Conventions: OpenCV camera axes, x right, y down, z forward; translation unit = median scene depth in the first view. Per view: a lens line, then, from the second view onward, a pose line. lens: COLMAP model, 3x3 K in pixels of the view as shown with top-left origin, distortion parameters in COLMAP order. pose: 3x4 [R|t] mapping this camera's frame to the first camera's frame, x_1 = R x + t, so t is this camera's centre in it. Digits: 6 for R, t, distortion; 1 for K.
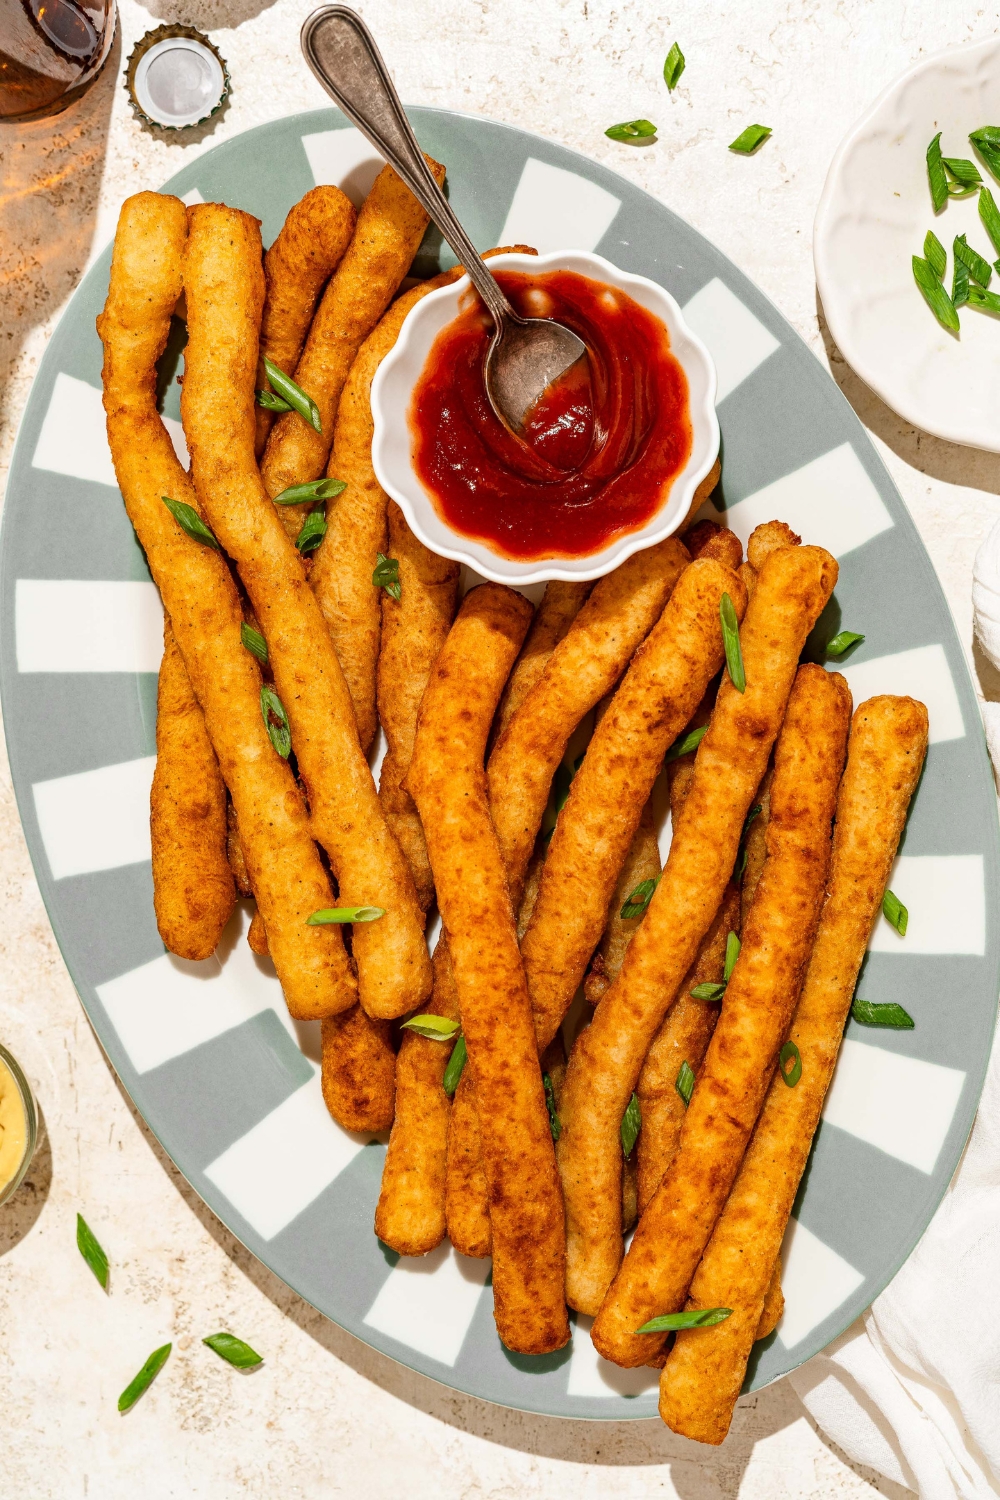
lens RADIAL K [[2537.8, 0, 500.5], [0, 2537.8, 744.7], [0, 0, 1]] dist [-0.003335, 0.000000]
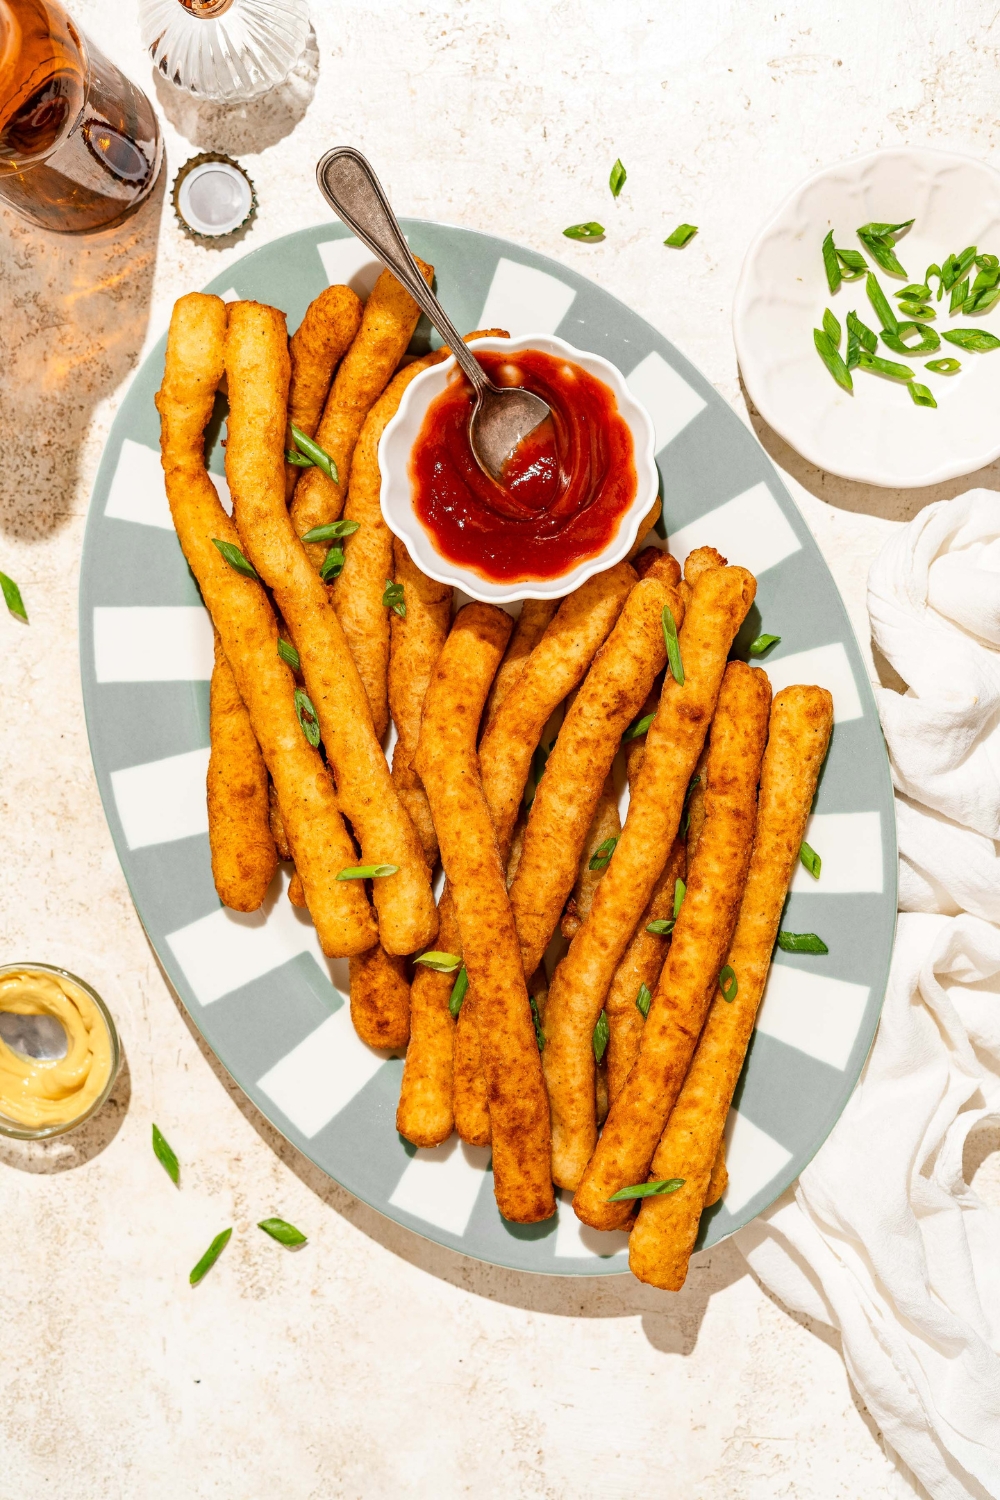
lens RADIAL K [[2537.8, 0, 489.5], [0, 2537.8, 749.0], [0, 0, 1]] dist [-0.003335, 0.000000]
pose [[0.999732, -0.022943, -0.003072, 0.003826], [0.022952, 0.999733, 0.002804, 0.004776], [0.003007, -0.002874, 0.999991, -0.236795]]
